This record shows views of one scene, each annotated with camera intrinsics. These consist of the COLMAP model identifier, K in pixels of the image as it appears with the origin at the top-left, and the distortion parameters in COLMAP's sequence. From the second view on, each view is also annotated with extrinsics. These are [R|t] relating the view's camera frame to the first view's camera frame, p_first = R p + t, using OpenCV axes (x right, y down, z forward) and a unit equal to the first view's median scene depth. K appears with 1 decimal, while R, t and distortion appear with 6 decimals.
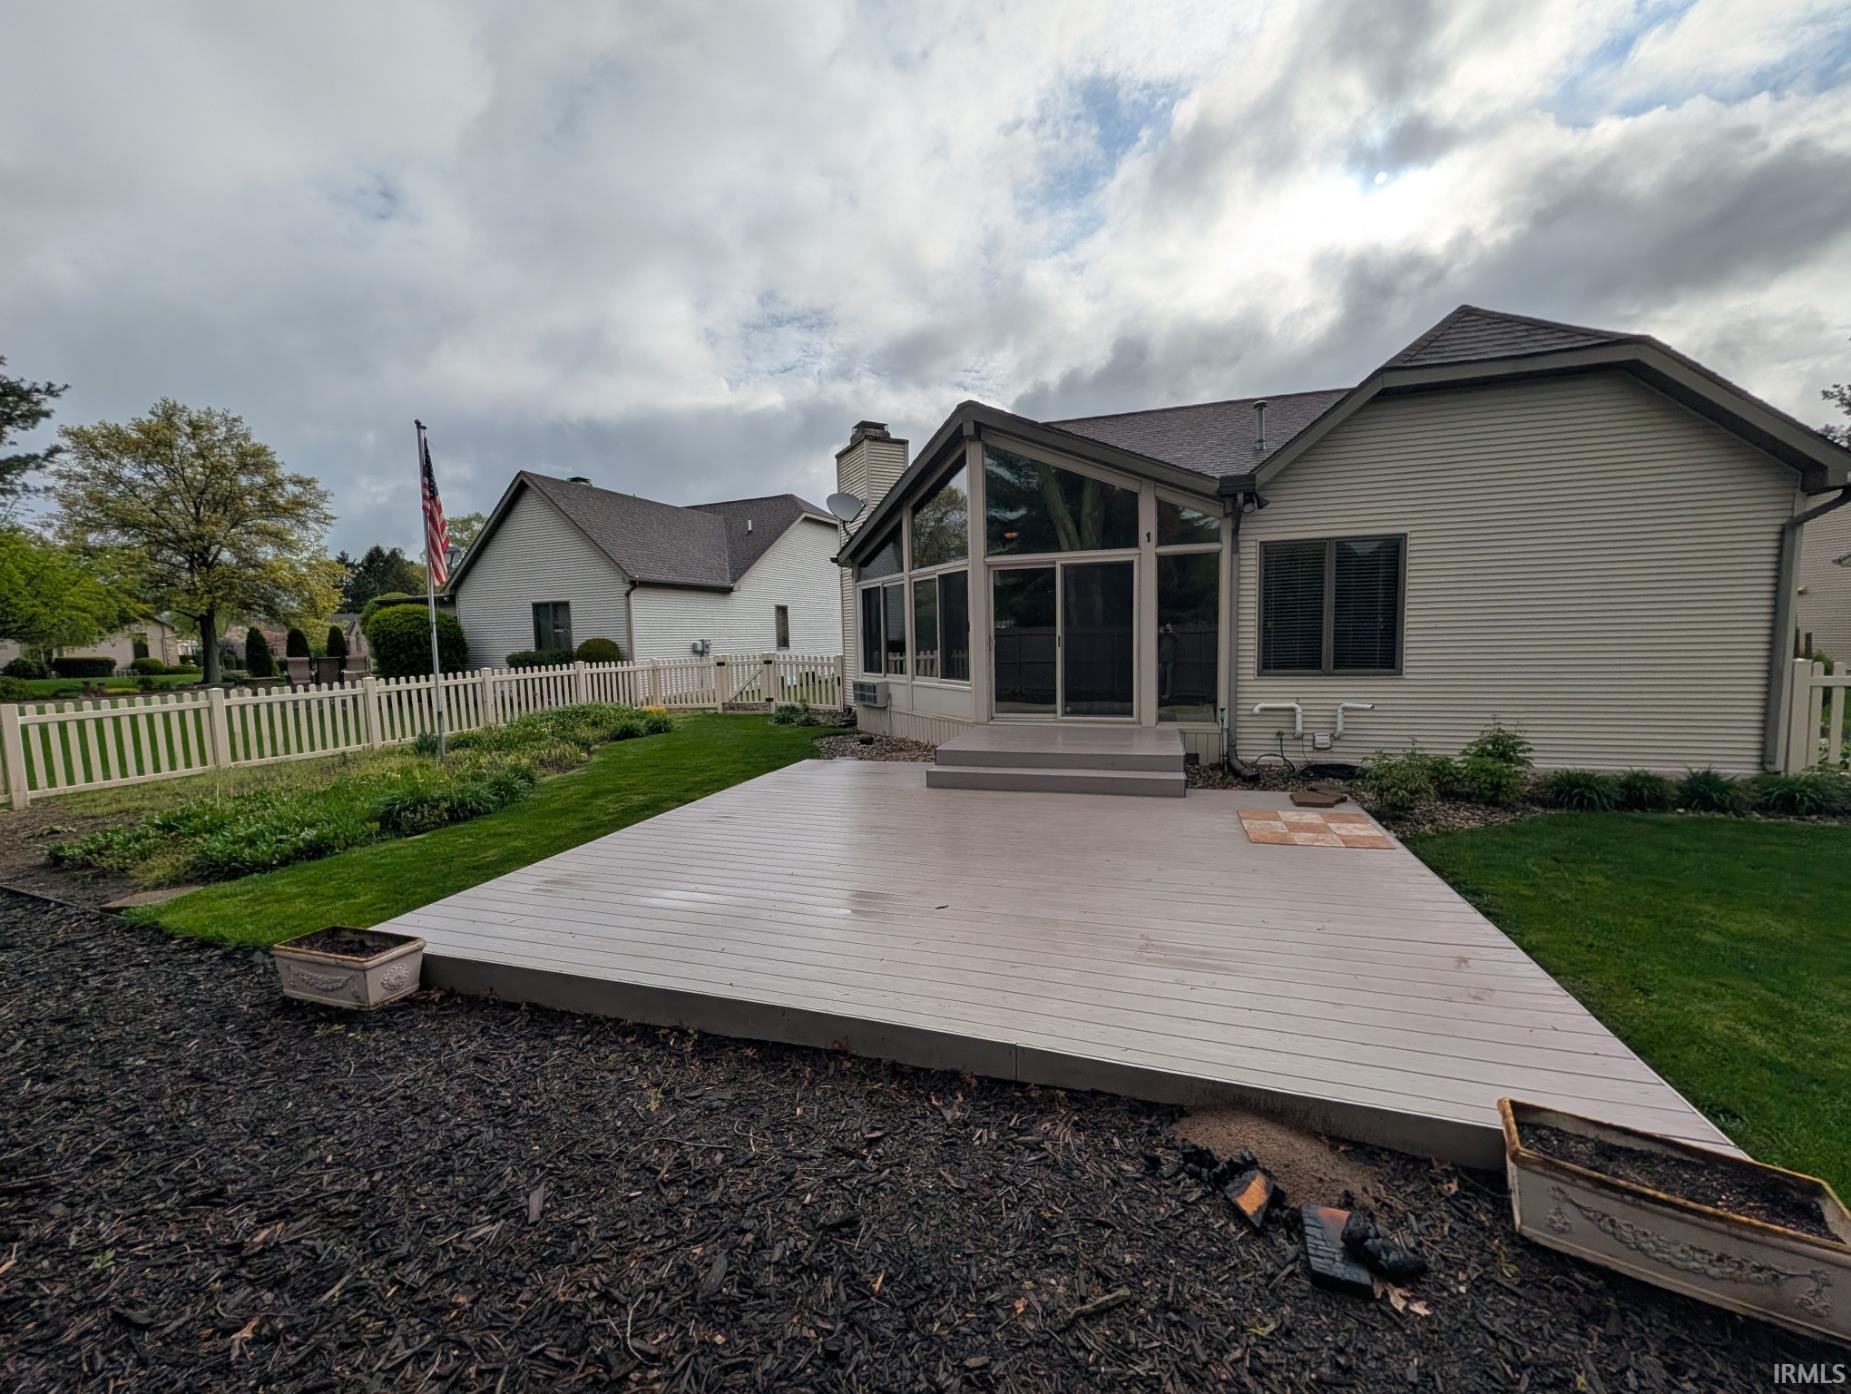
lens RADIAL K [[740.3, 0, 925.5], [0, 740.3, 697.0], [0, 0, 1]] dist [-0.000890, -0.000052]
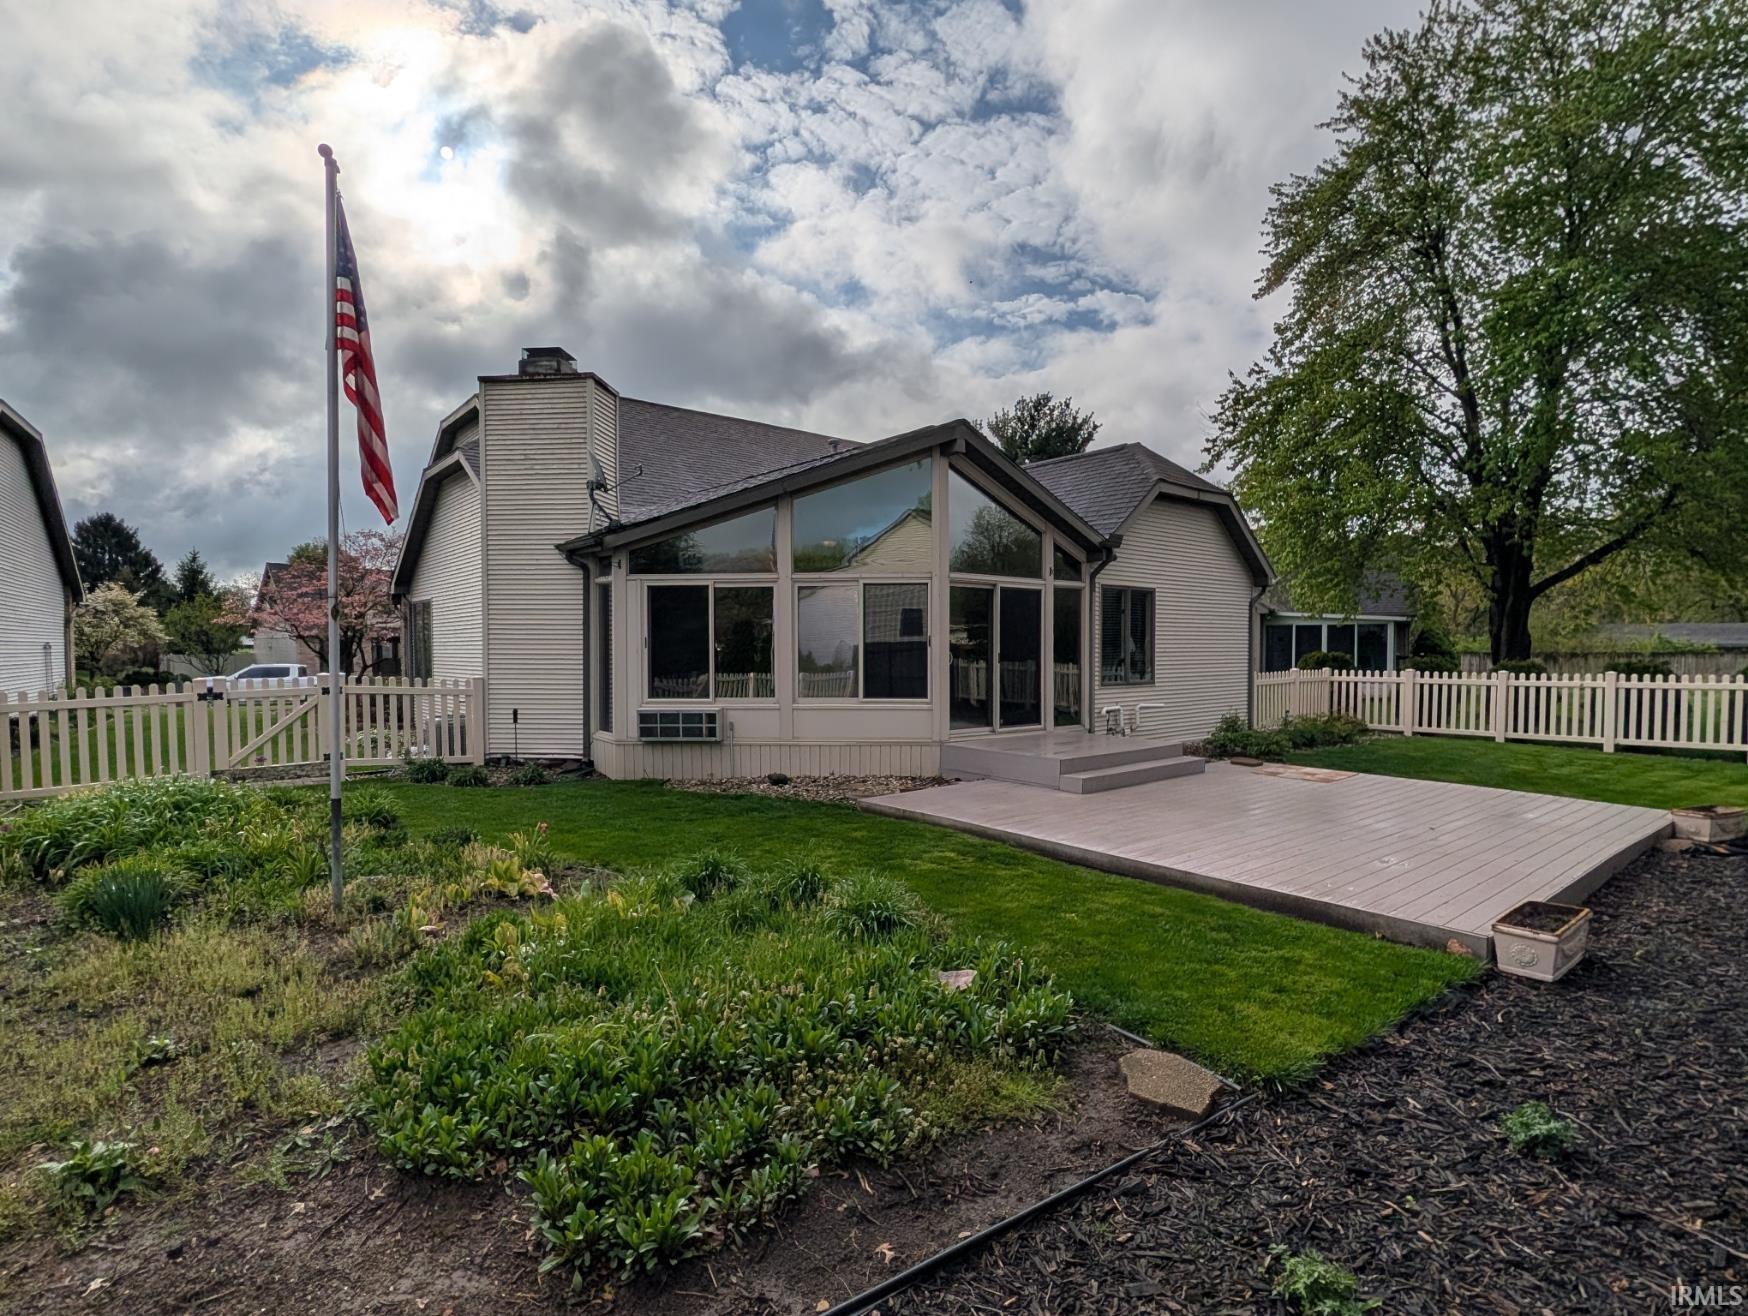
lens RADIAL K [[866.1, 0, 874.0], [0, 866.1, 658.0], [0, 0, 1]] dist [0.003028, 0.001498]
pose [[0.527296, 0.013771, 0.849570, -0.984660], [0.061402, 0.996637, -0.054264, -0.018492], [-0.847460, 0.080779, 0.524677, 0.500052]]
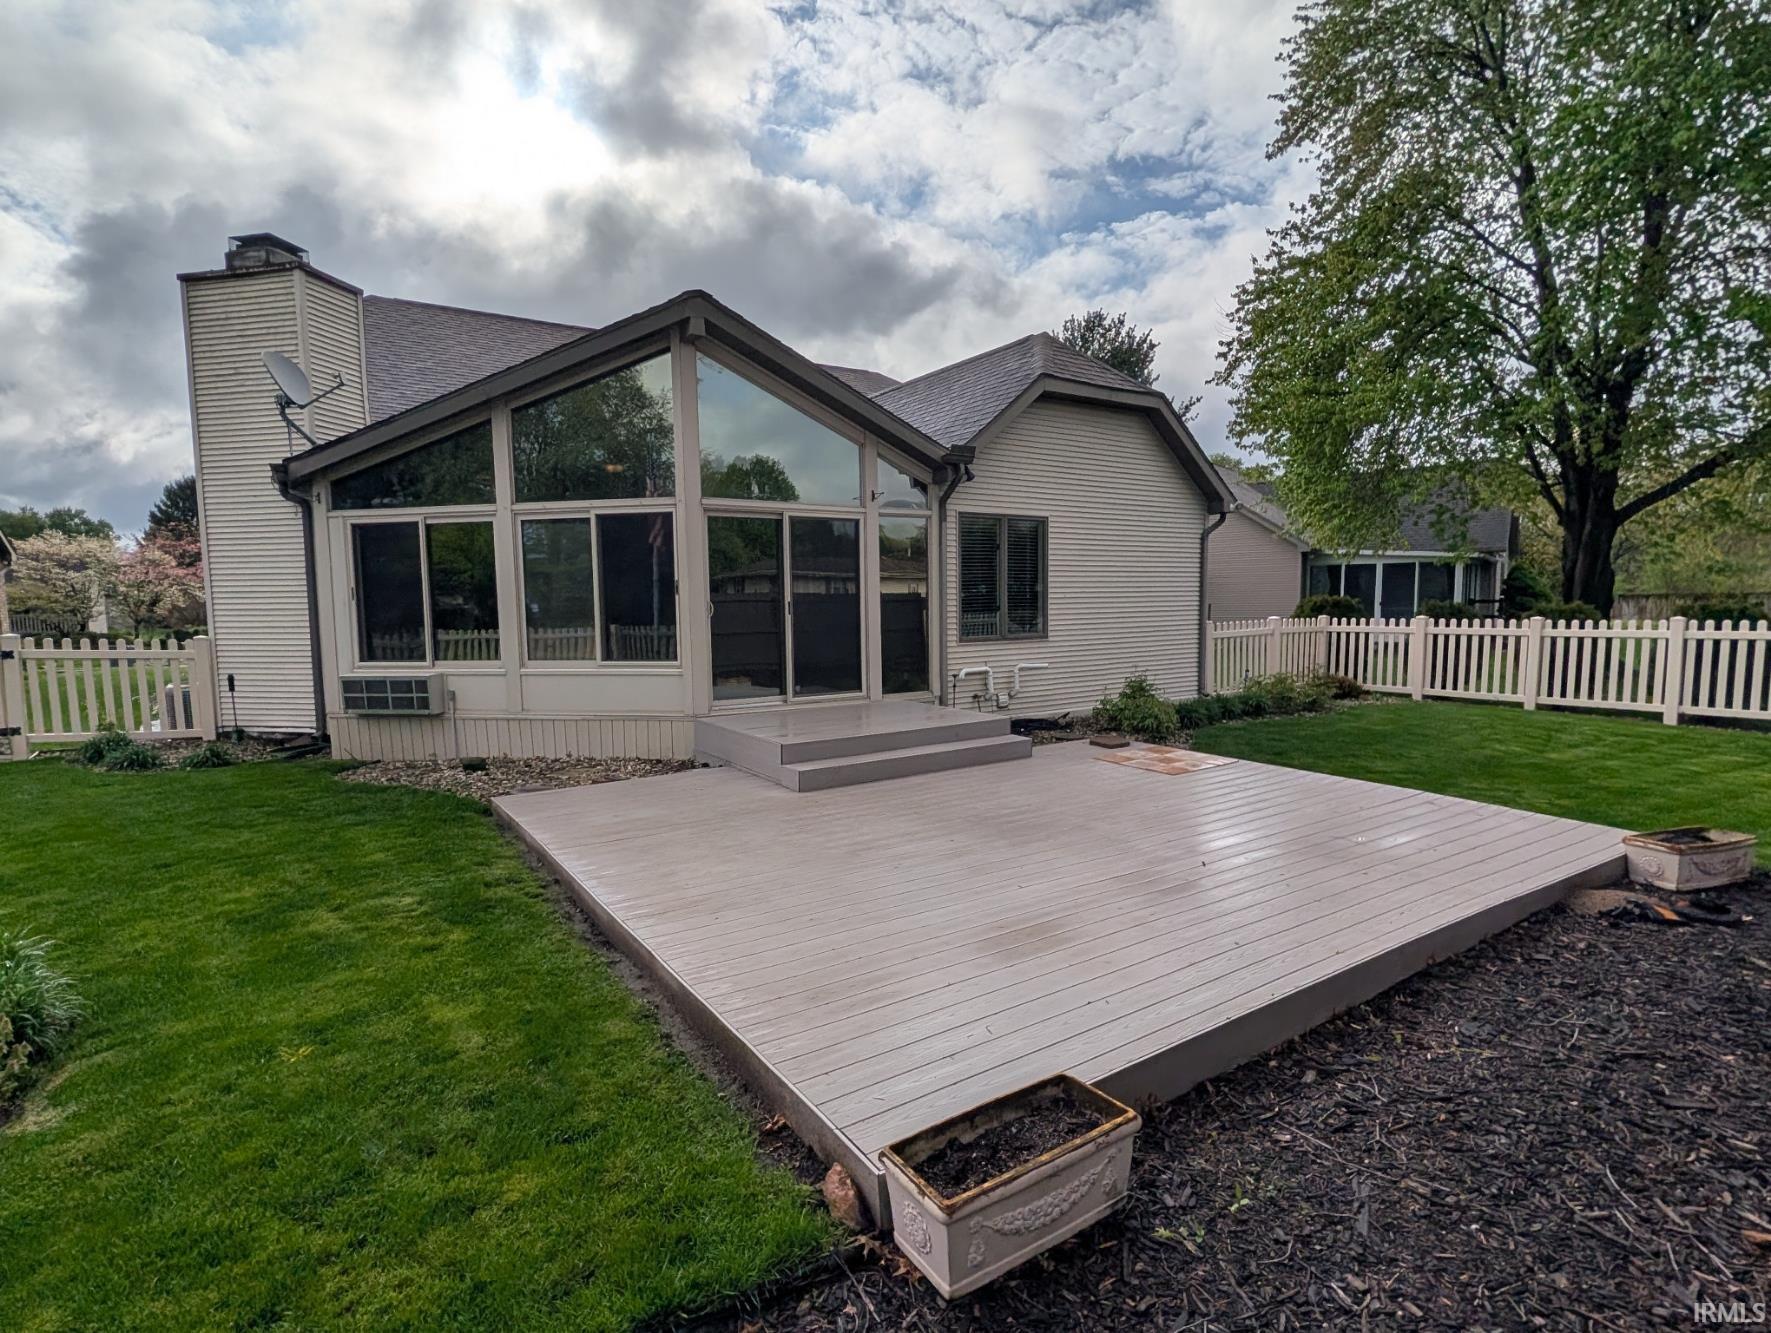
lens RADIAL K [[877.6, 0, 885.5], [0, 877.6, 666.5], [0, 0, 1]] dist [0.003211, 0.000009]
pose [[0.614508, -0.044003, 0.787682, -0.540050], [0.066195, 0.997798, 0.004099, -0.006072], [-0.786128, 0.049622, 0.616068, 0.308784]]
